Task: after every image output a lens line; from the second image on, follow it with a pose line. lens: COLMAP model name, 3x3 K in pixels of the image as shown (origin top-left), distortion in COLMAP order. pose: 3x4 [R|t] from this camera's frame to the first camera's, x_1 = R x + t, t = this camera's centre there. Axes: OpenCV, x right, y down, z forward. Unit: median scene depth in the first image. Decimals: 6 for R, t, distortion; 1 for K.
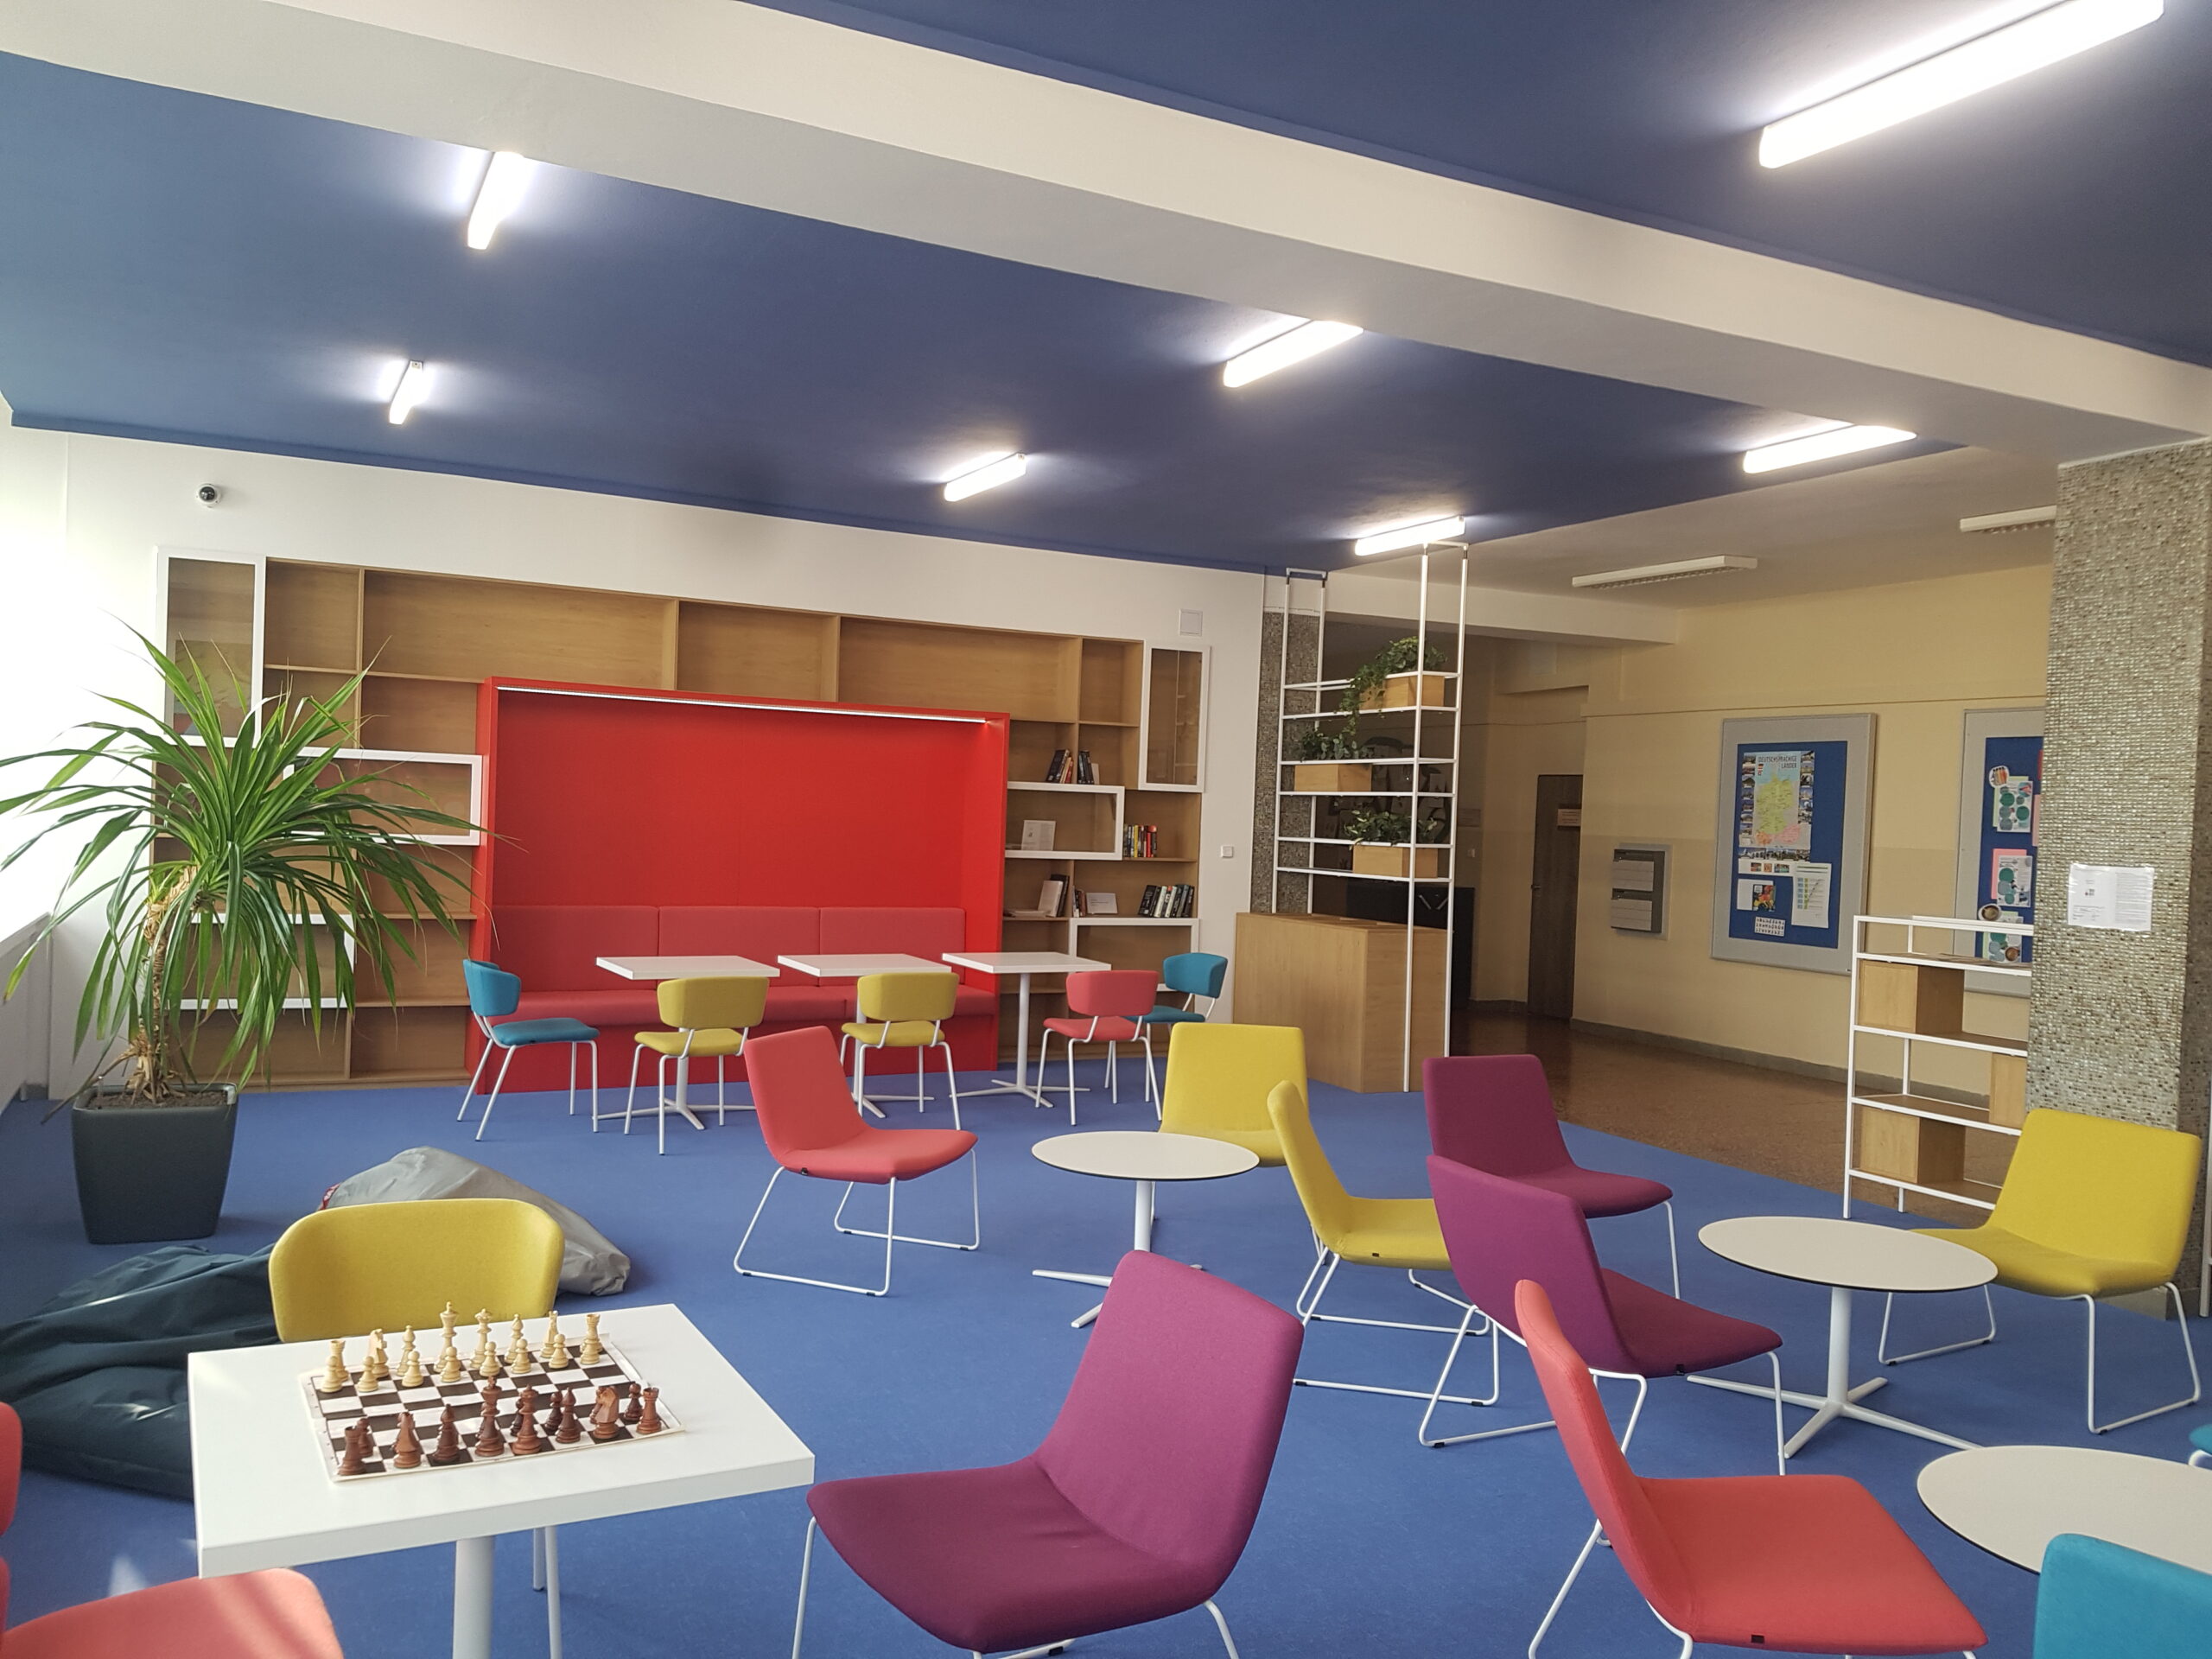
lens RADIAL K [[1686.5, 0, 1106.0], [0, 1686.5, 829.5], [0, 0, 1]] dist [-0.003542, -0.002107]
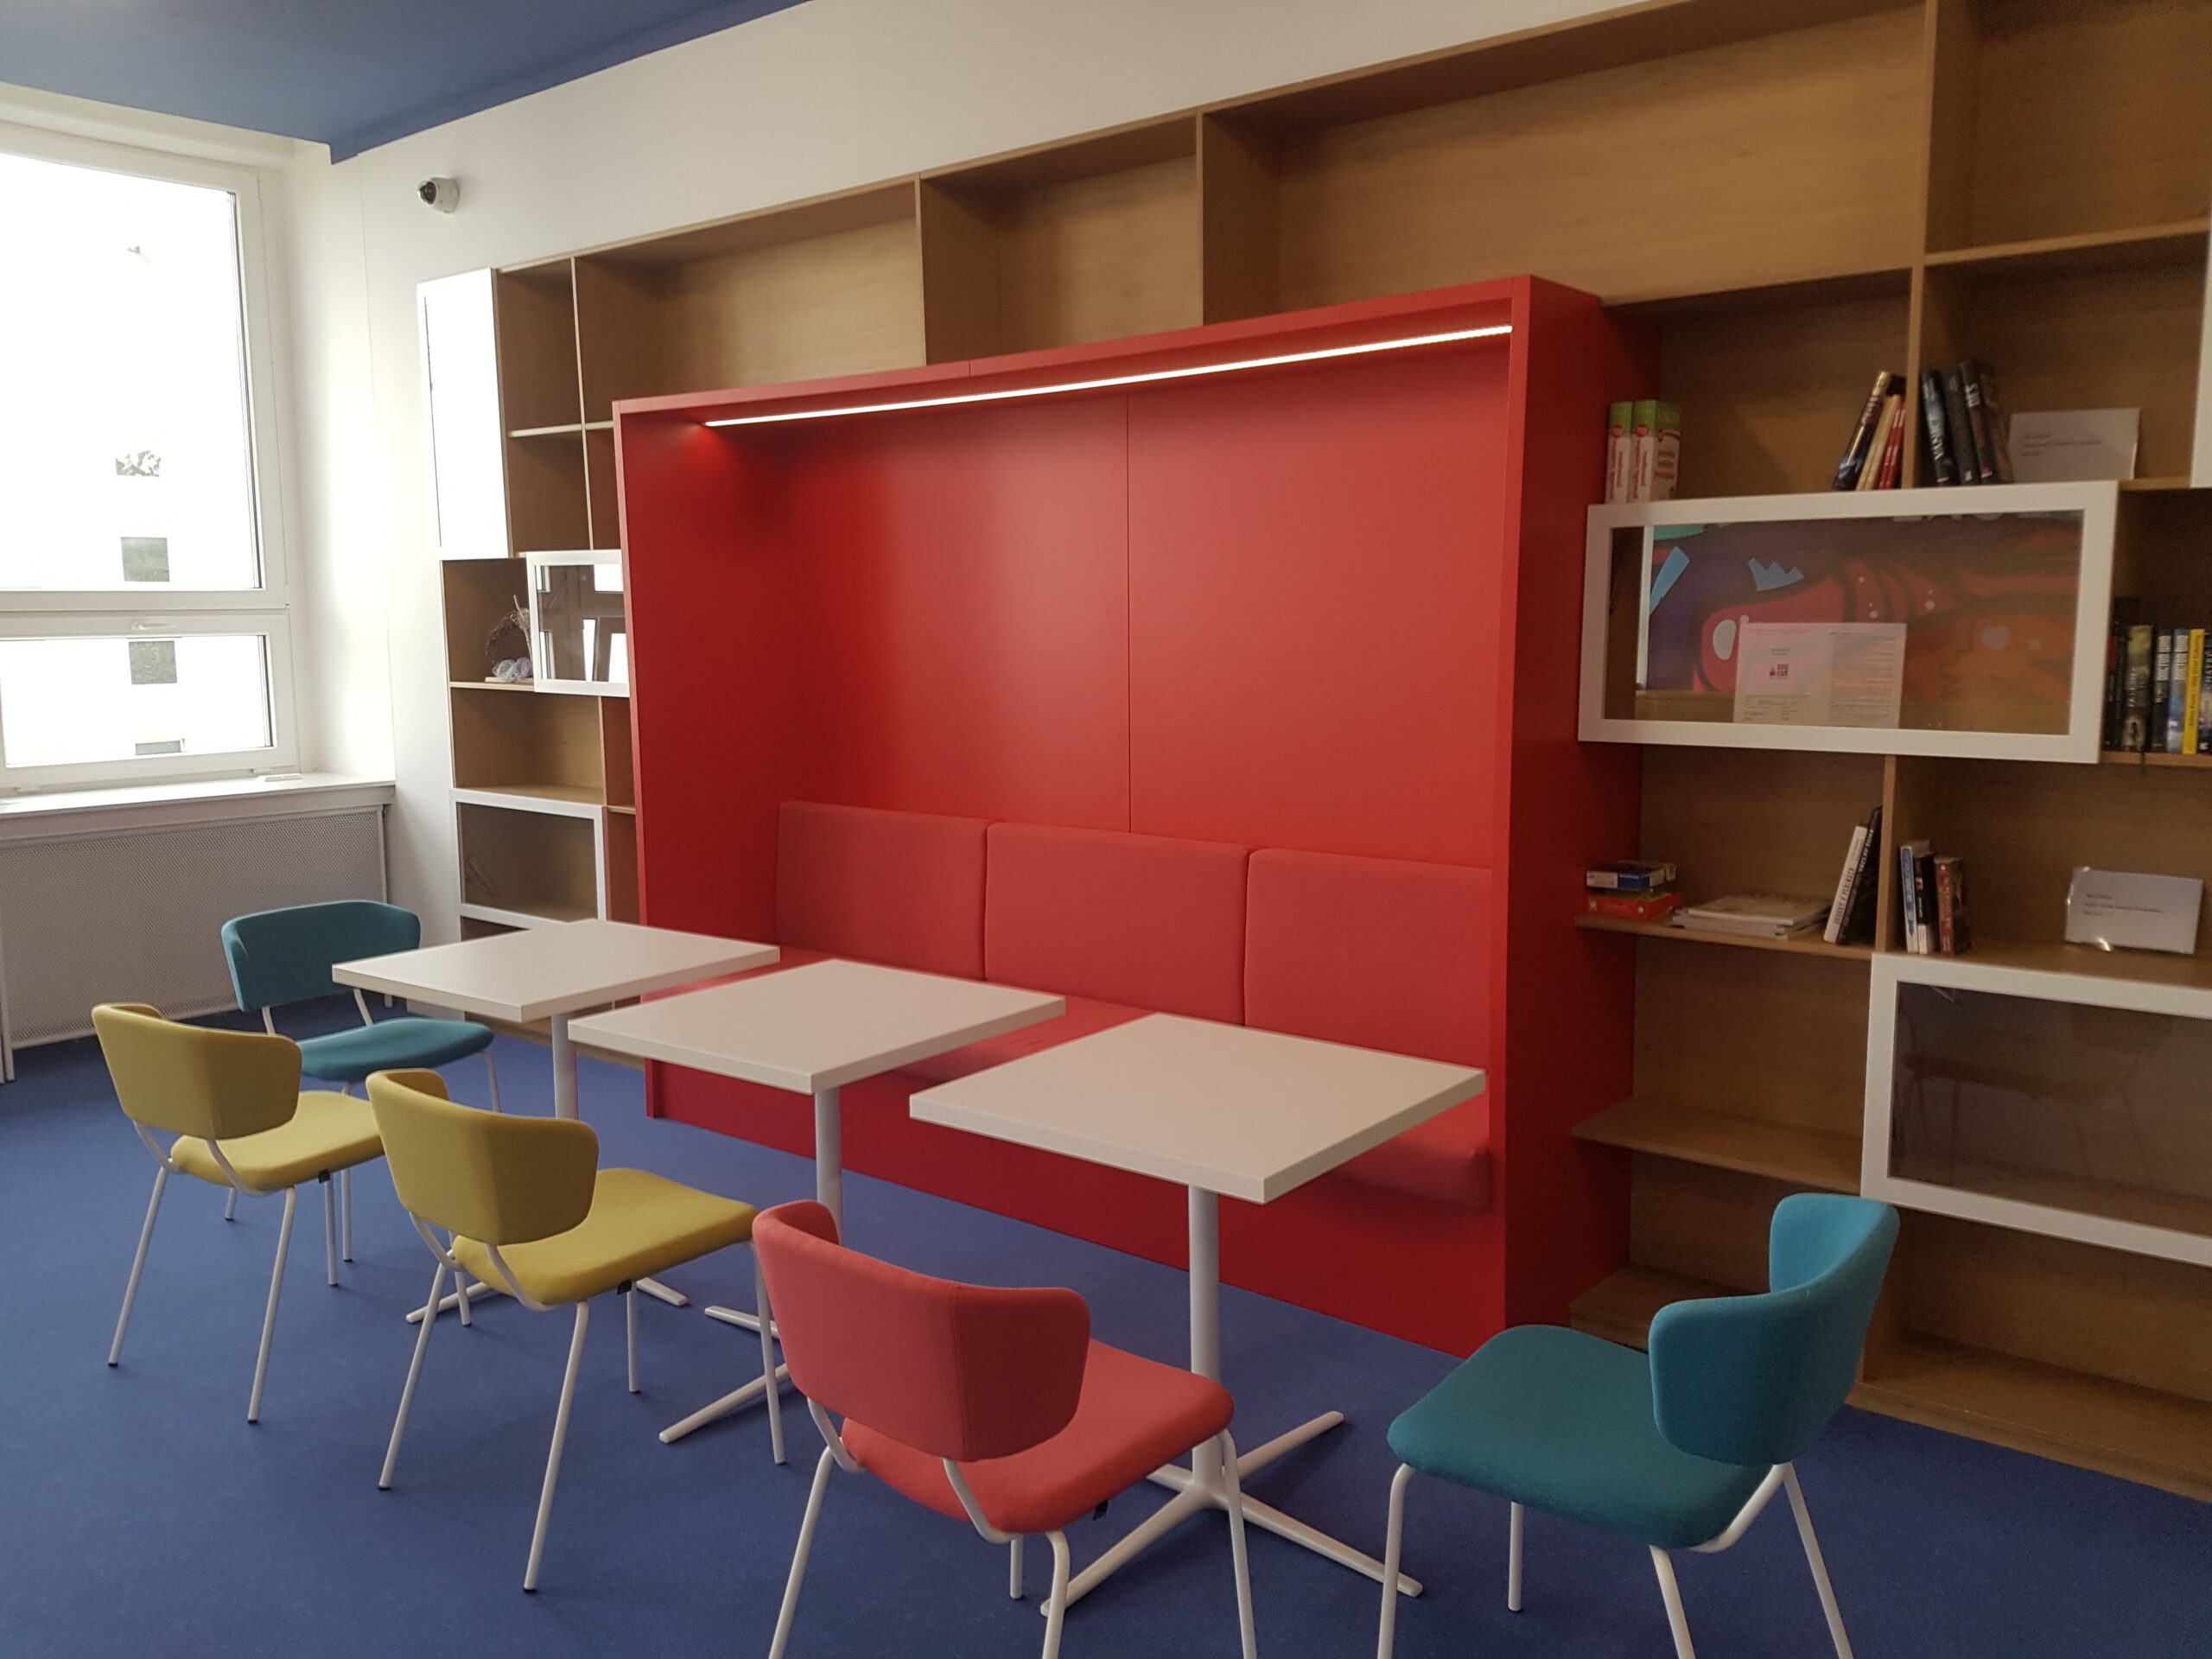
lens RADIAL K [[1686.5, 0, 1106.0], [0, 1686.5, 829.5], [0, 0, 1]] dist [-0.003542, -0.002107]
pose [[0.415264, 0.080685, -0.906116, 0.186258], [0.018510, 0.995103, 0.097092, 0.000004], [0.909513, -0.057091, 0.411737, 0.757230]]
